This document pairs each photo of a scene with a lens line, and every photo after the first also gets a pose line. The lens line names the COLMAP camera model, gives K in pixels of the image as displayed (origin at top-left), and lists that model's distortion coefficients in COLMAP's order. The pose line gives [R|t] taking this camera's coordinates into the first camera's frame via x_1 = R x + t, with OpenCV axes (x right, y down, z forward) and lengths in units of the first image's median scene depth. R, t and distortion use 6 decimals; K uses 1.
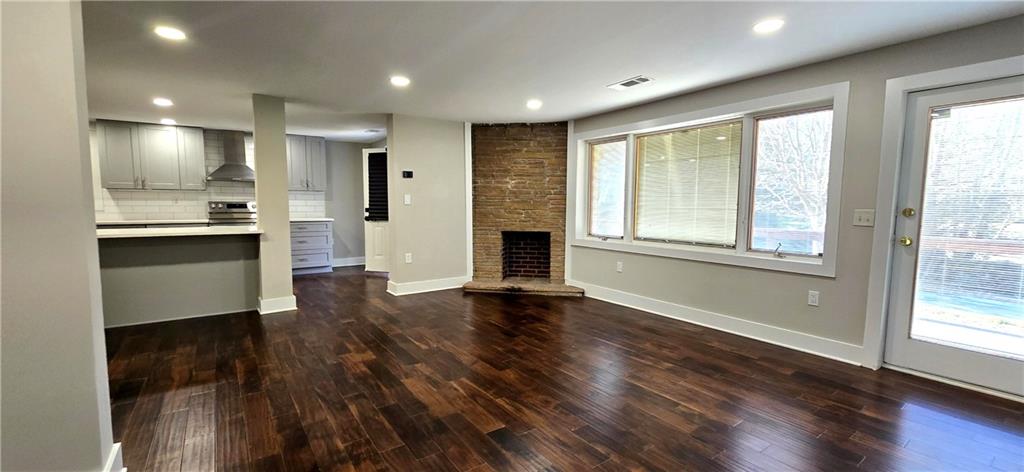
lens RADIAL K [[417.8, 0, 511.8], [0, 417.8, 239.1], [0, 0, 1]] dist [-0.000443, -0.000037]
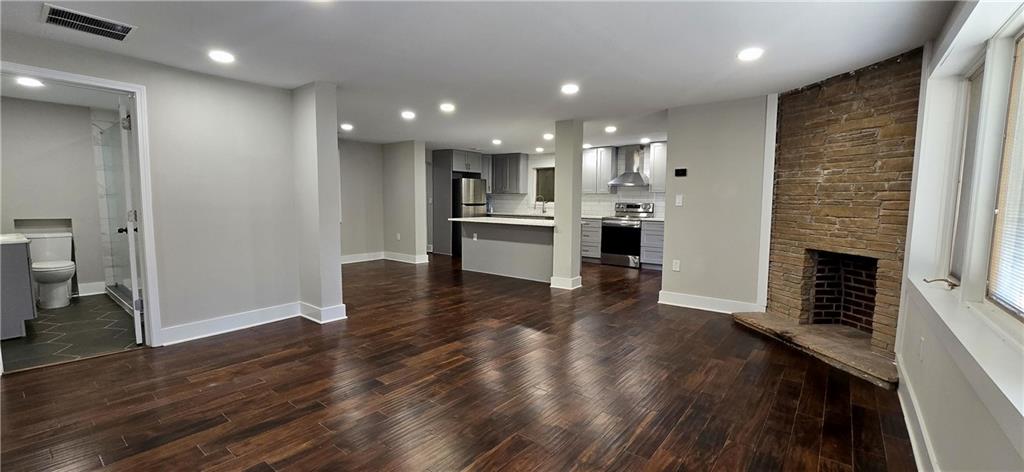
lens RADIAL K [[416.7, 0, 517.3], [0, 416.7, 238.6], [0, 0, 1]] dist [0.002007, 0.000400]
pose [[0.285312, 0.084854, -0.954671, 0.510206], [-0.089825, 0.994056, 0.061510, -0.036881], [0.954216, 0.068203, 0.291239, 0.405848]]
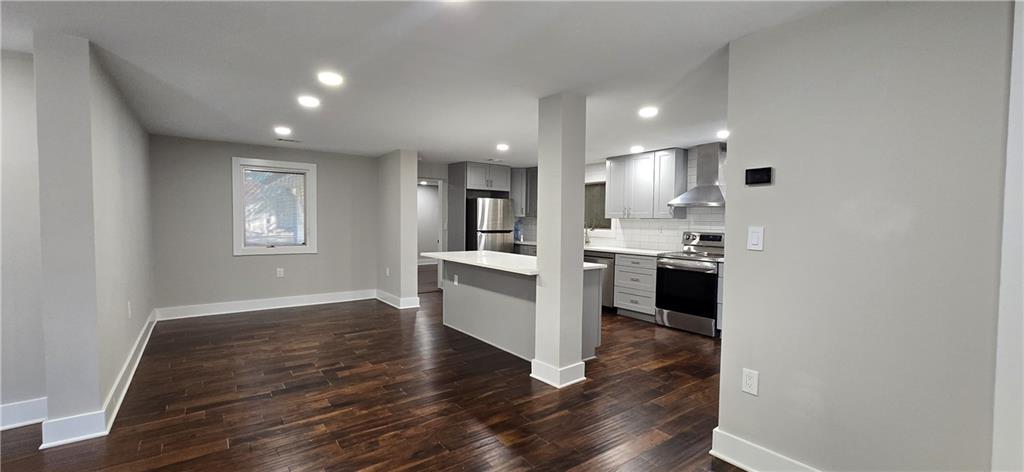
lens RADIAL K [[415.8, 0, 517.7], [0, 415.8, 238.4], [0, 0, 1]] dist [-0.002767, 0.003860]
pose [[0.035427, 0.037107, -0.998683, 0.144501], [-0.099456, 0.994480, 0.033423, -0.083994], [0.994411, 0.098141, 0.038922, 0.745620]]
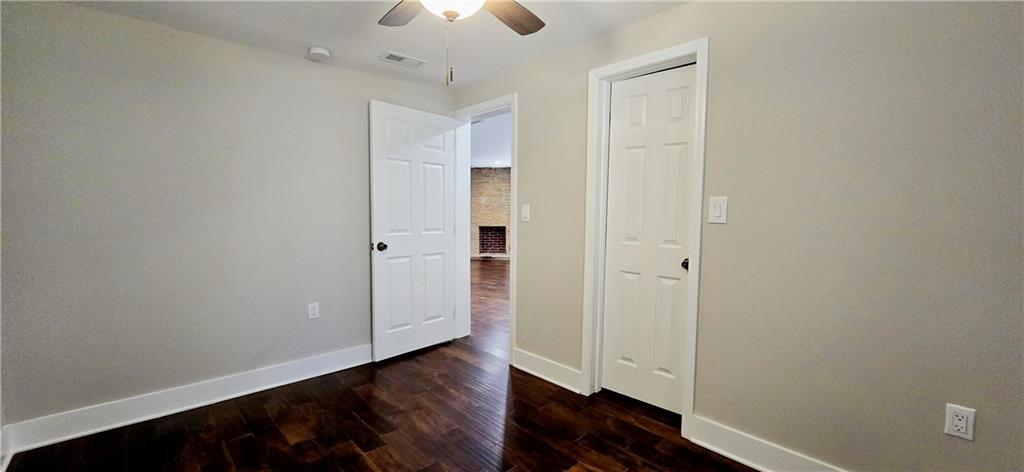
lens RADIAL K [[415.8, 0, 517.7], [0, 415.8, 238.4], [0, 0, 1]] dist [-0.002767, 0.003860]
pose [[0.990486, -0.014620, 0.136836, -0.113296], [0.015839, 0.999844, -0.007820, 0.053716], [-0.136701, 0.009913, 0.990563, -0.867698]]
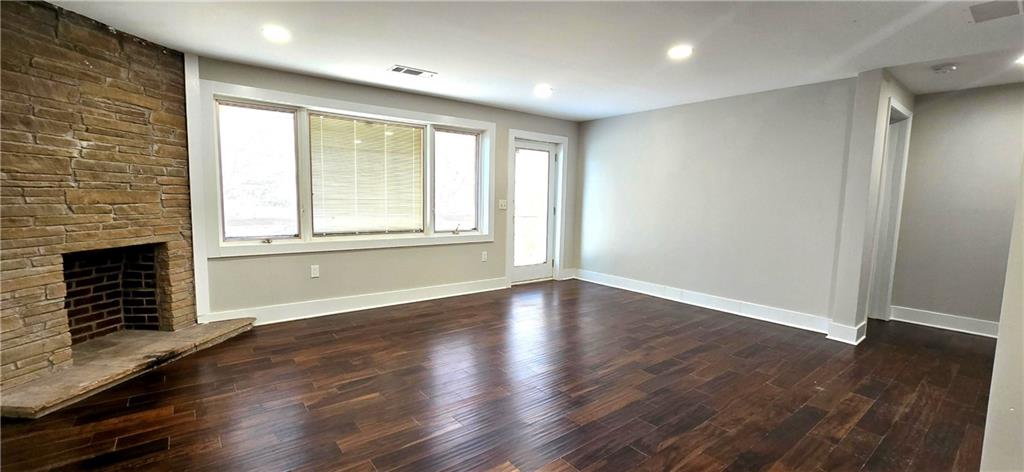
lens RADIAL K [[417.8, 0, 511.8], [0, 417.8, 239.1], [0, 0, 1]] dist [-0.000443, -0.000037]
pose [[-0.050113, -0.107601, 0.992930, -0.522293], [0.066275, 0.991630, 0.110805, -0.055997], [-0.996542, 0.071360, -0.042562, 0.591942]]
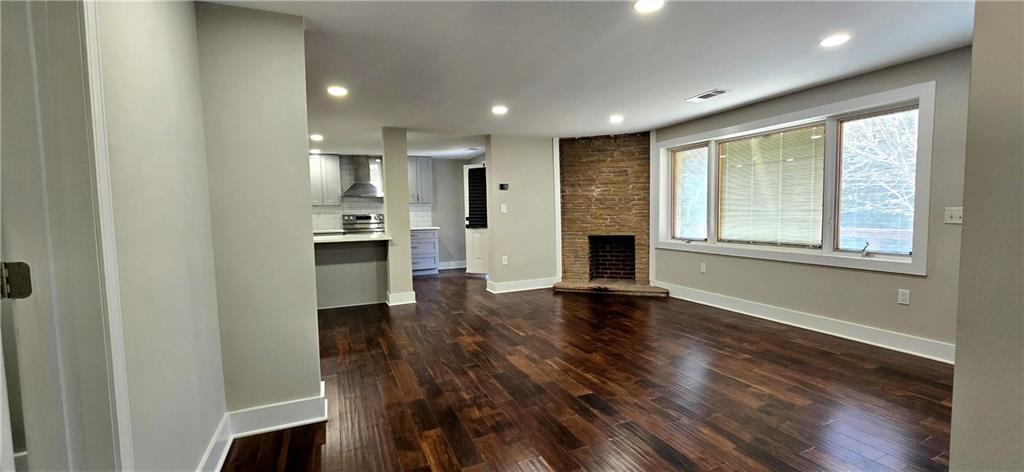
lens RADIAL K [[416.7, 0, 517.3], [0, 416.7, 238.6], [0, 0, 1]] dist [0.002007, 0.000400]
pose [[0.981070, -0.012778, -0.193234, 0.004247], [0.009477, 0.999793, -0.017999, 0.007000], [0.193424, 0.015827, 0.980988, -0.102703]]
